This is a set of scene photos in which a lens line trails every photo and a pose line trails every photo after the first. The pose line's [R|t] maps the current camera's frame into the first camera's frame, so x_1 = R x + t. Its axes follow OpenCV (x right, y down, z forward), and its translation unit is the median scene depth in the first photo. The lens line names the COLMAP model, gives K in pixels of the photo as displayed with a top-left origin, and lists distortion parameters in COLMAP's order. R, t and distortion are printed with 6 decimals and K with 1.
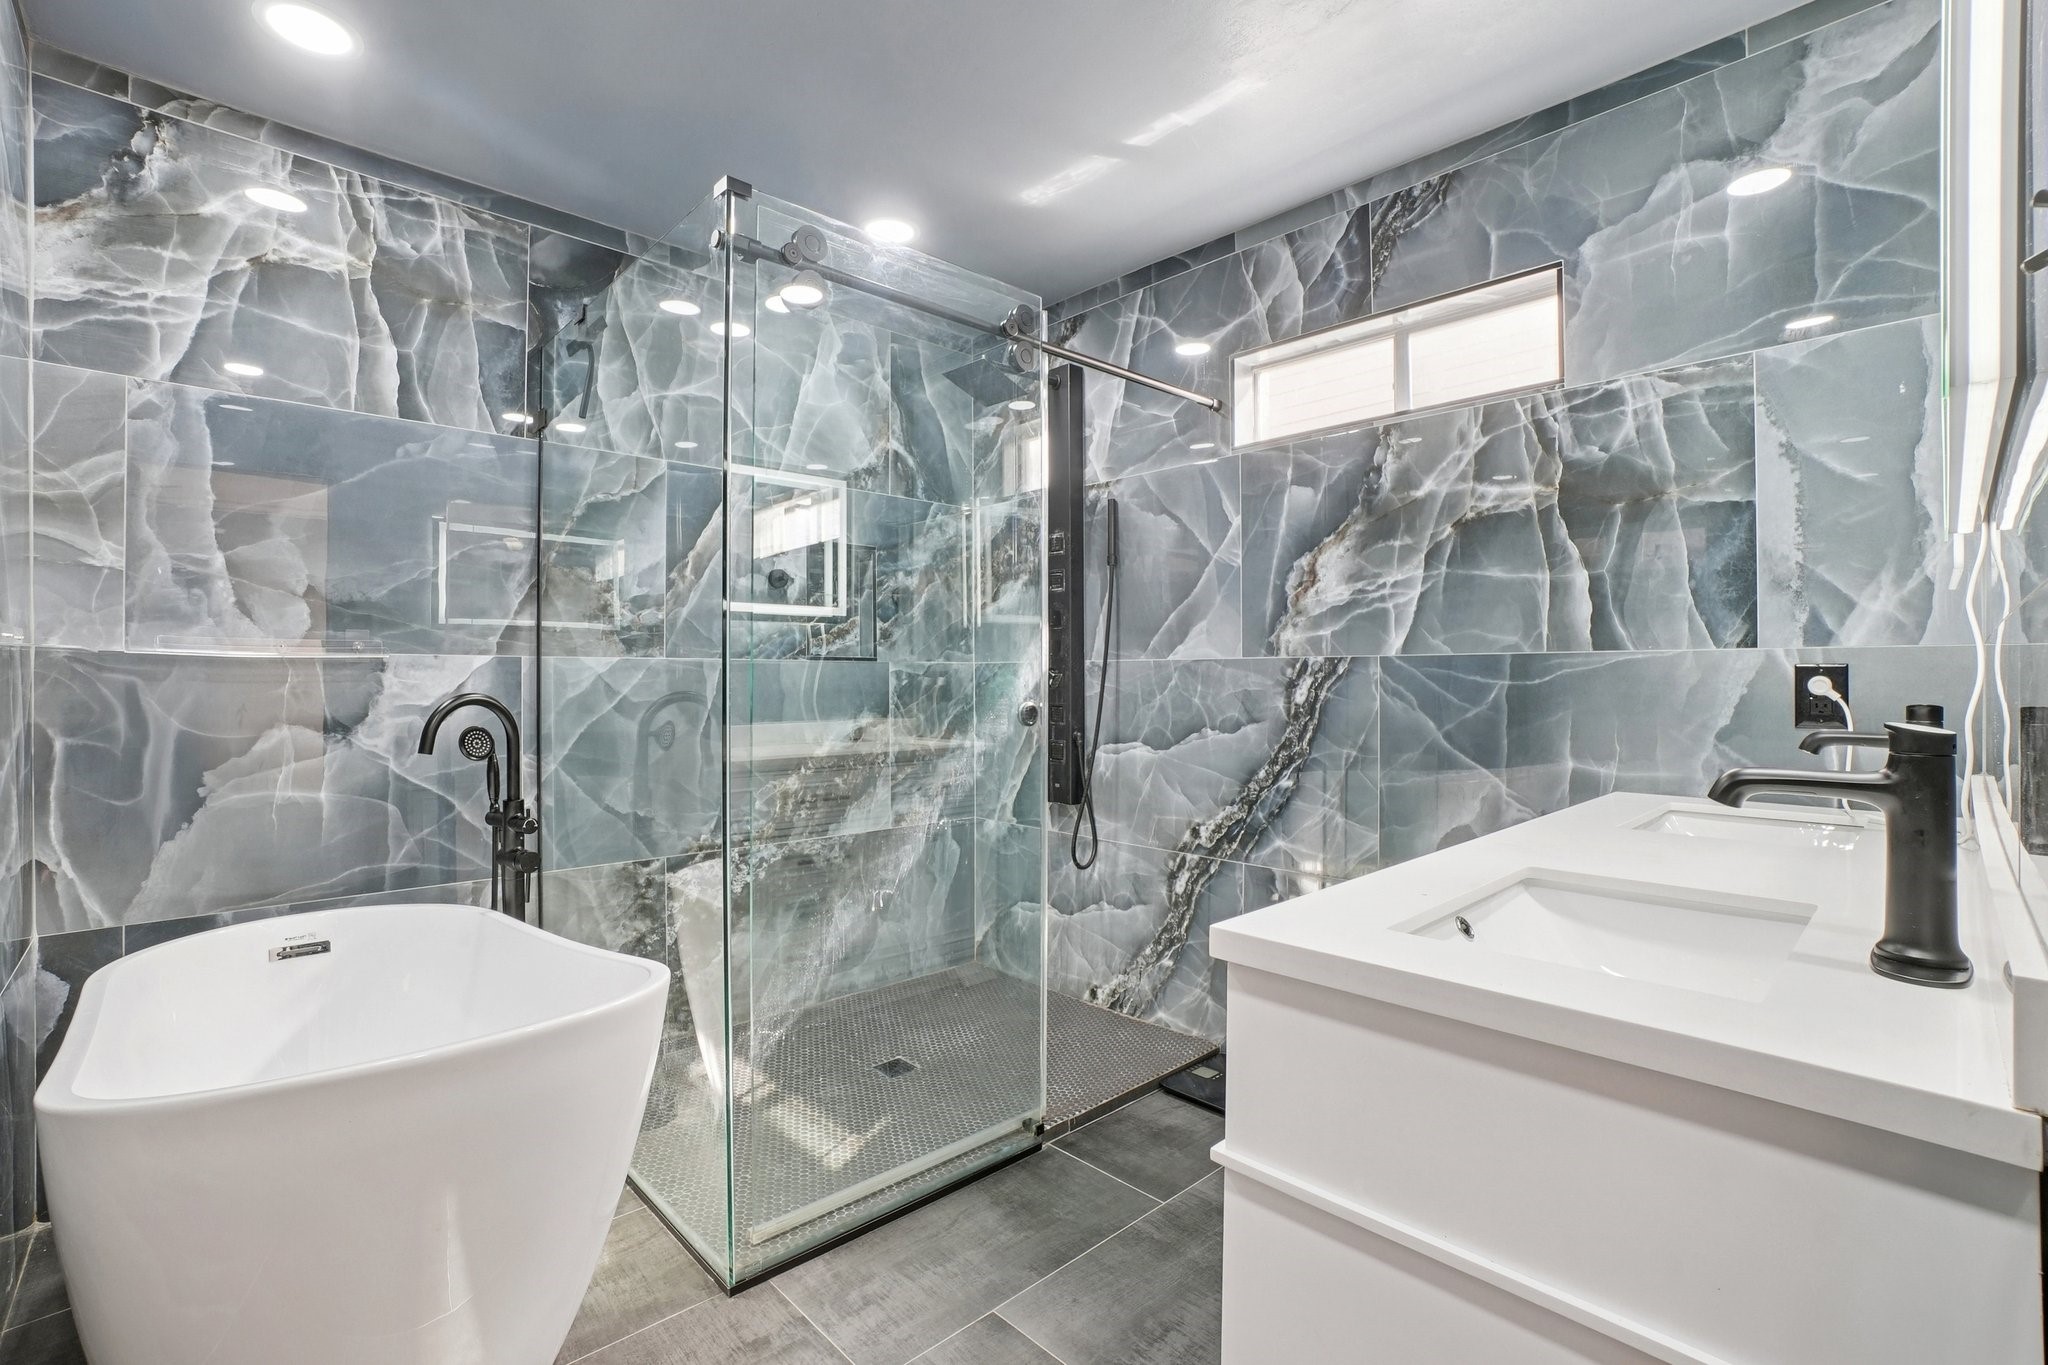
lens RADIAL K [[906.9, 0, 1024.0], [0, 906.9, 682.5], [0, 0, 1]] dist [-0.071731, 0.030386]
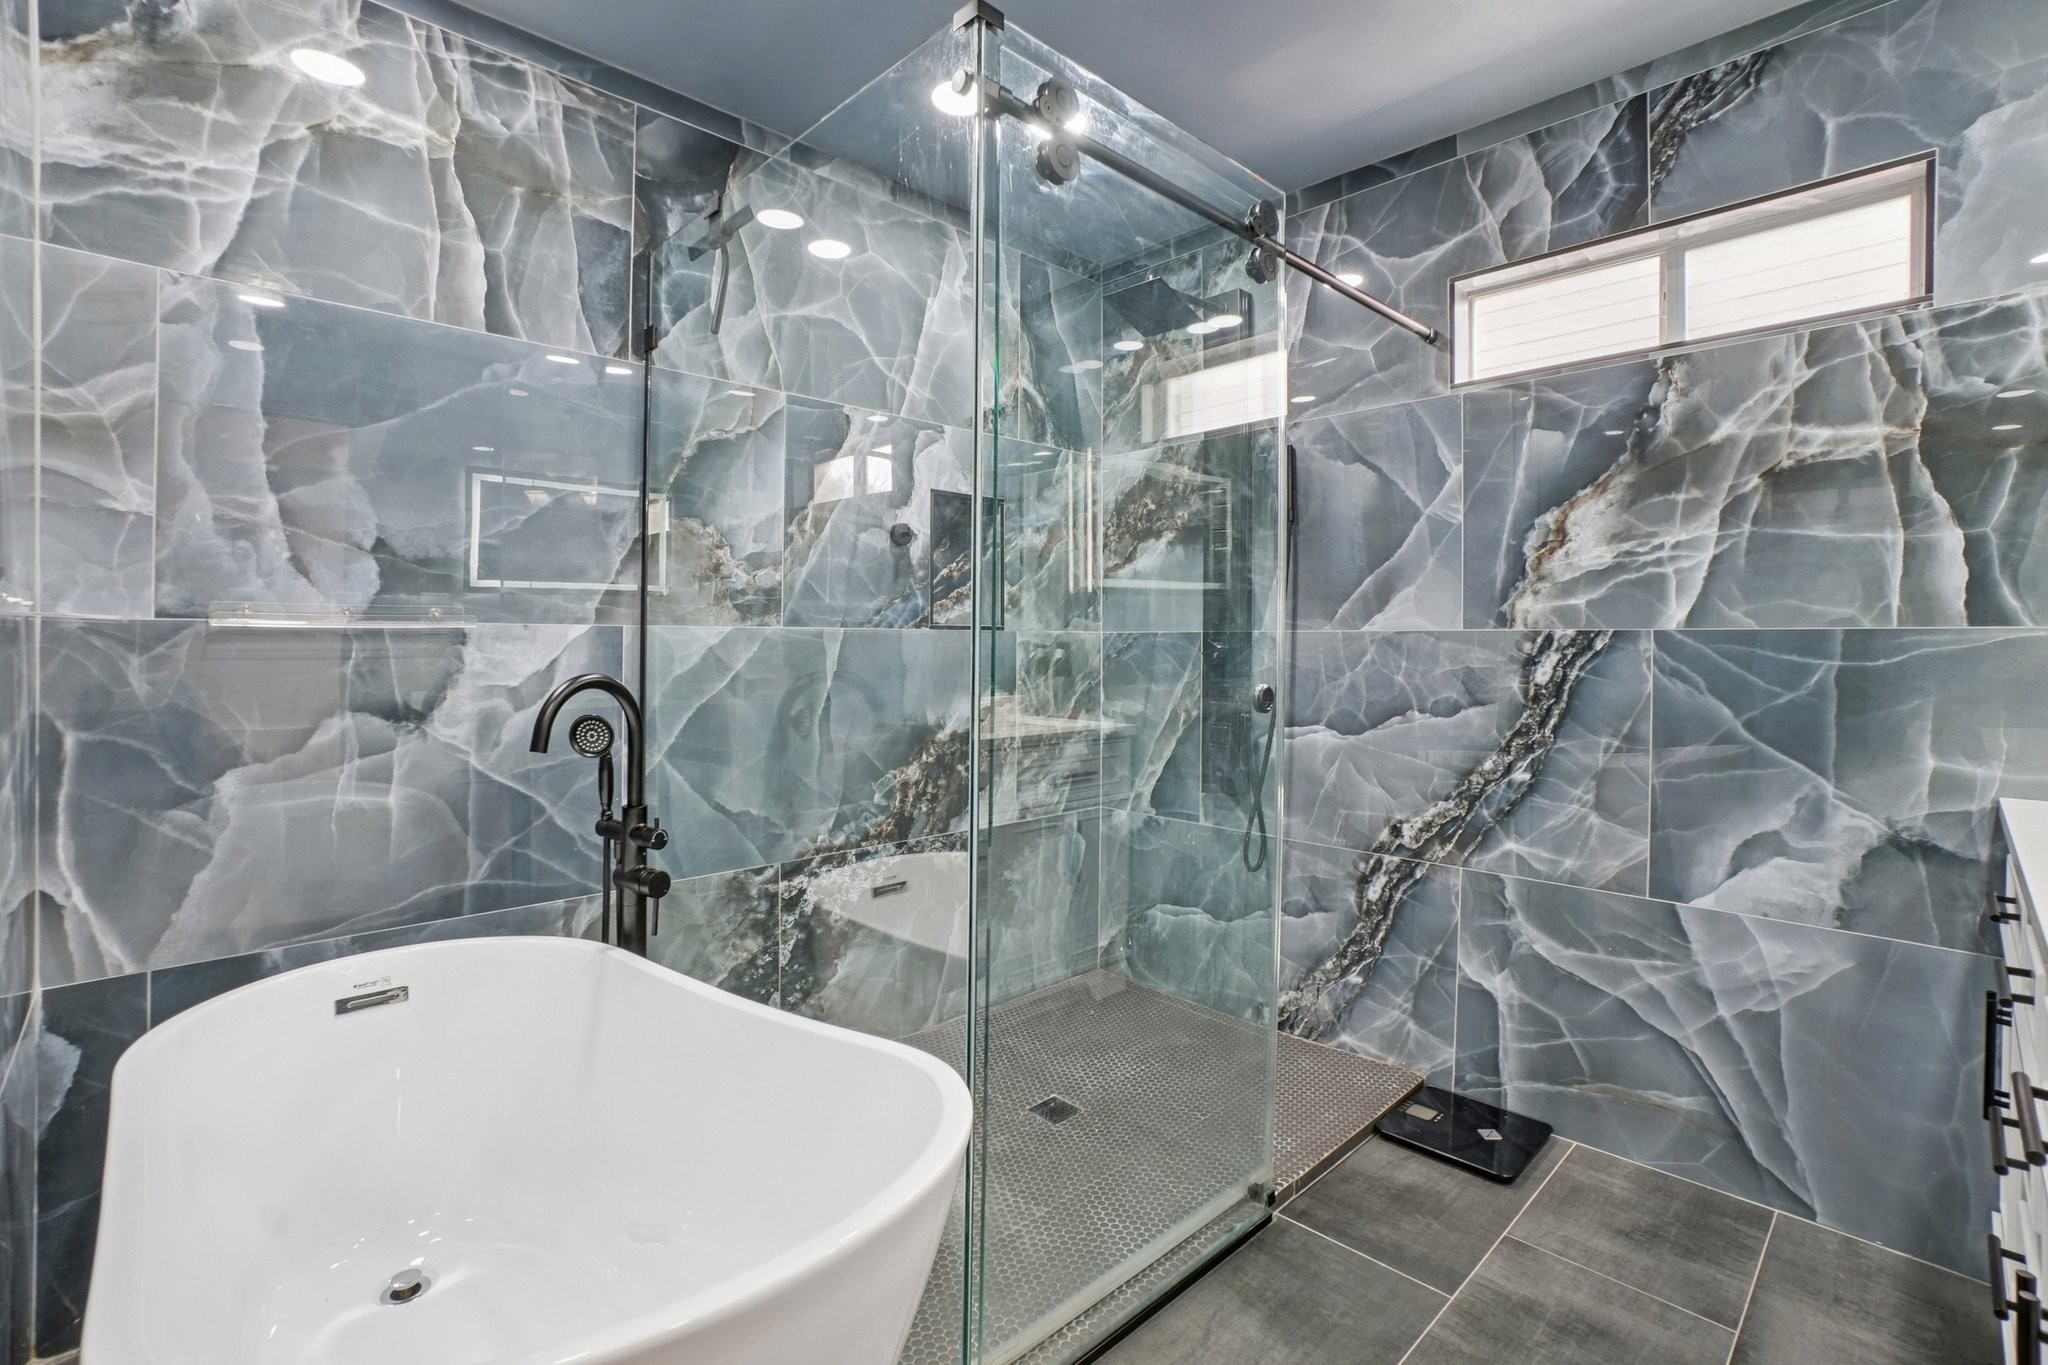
lens RADIAL K [[931.8, 0, 1030.4], [0, 931.8, 644.5], [0, 0, 1]] dist [-0.066882, 0.031523]
pose [[0.999923, 0.003066, 0.011986, -0.206413], [-0.003058, 0.999995, -0.000643, -0.013126], [-0.011988, 0.000607, 0.999928, 0.146620]]
